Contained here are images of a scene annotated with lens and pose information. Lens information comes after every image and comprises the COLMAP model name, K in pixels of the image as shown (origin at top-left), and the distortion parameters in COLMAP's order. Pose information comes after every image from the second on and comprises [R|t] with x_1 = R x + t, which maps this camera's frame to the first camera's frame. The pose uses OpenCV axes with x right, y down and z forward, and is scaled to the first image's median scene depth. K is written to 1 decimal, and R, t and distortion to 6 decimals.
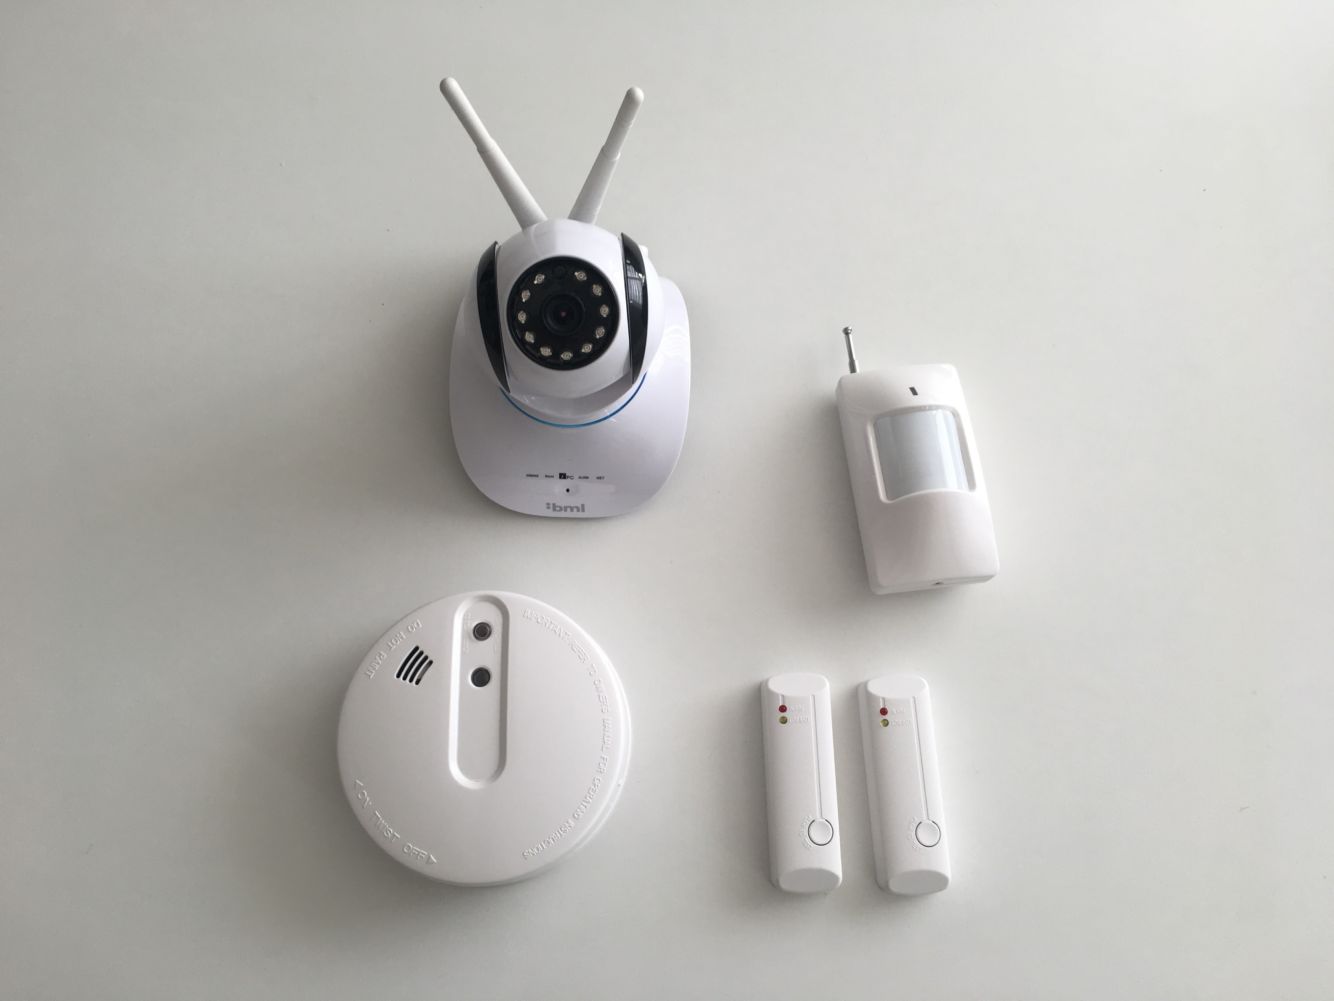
lens RADIAL K [[1230.5, 0, 668.5], [0, 1230.5, 497.5], [0, 0, 1]] dist [0.079384, -0.008954]
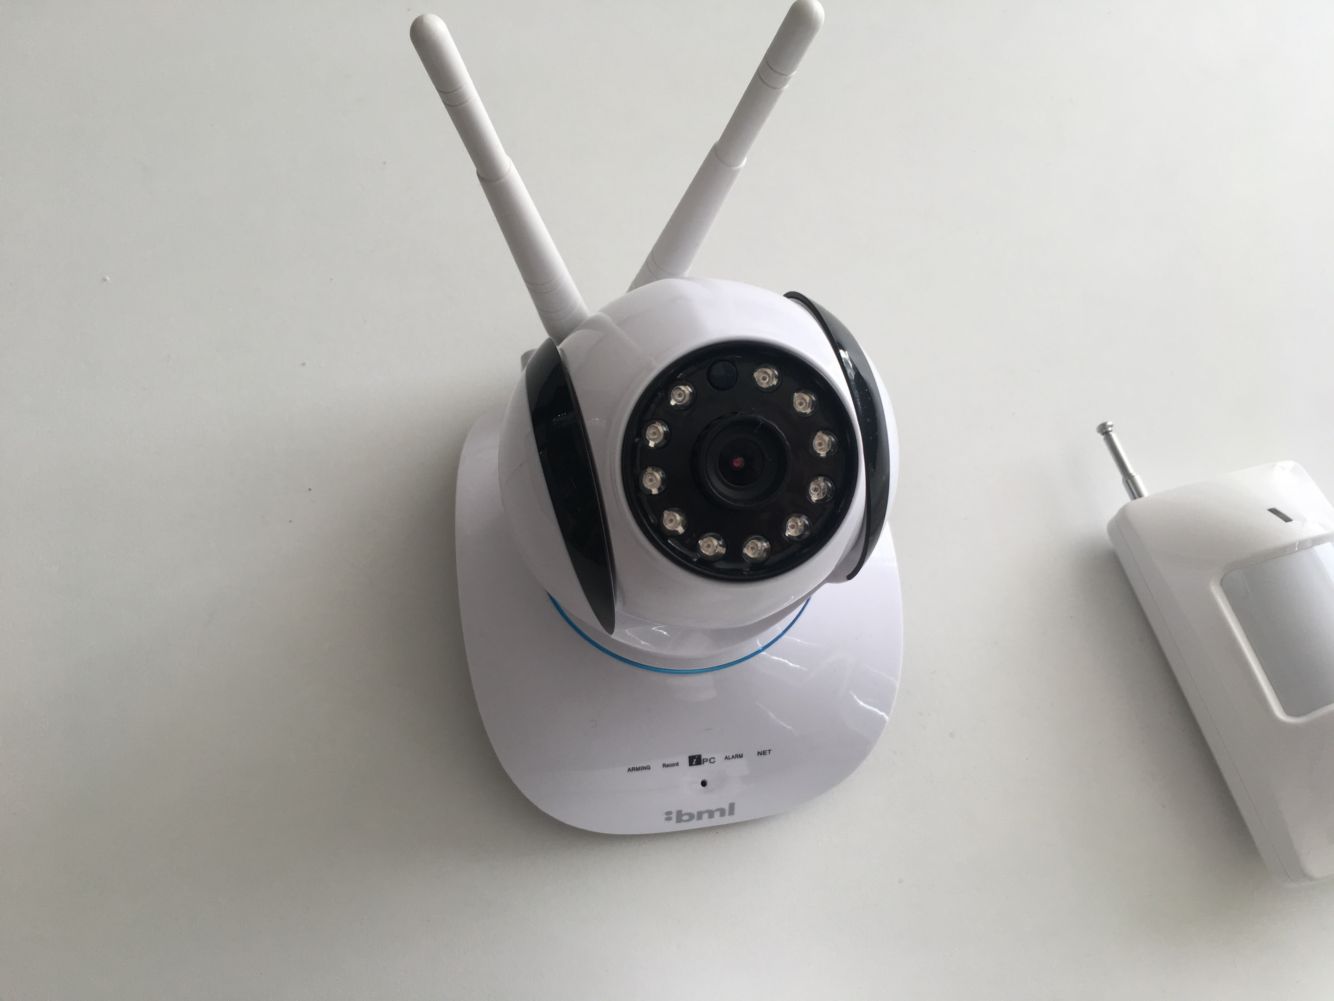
lens RADIAL K [[1230.5, 0, 664.1], [0, 1230.5, 503.7], [0, 0, 1]] dist [0.079384, -0.008954]
pose [[0.986822, -0.137206, 0.085774, -0.148647], [0.145393, 0.984522, -0.097865, -0.087913], [-0.071019, 0.109046, 0.991496, 0.518707]]
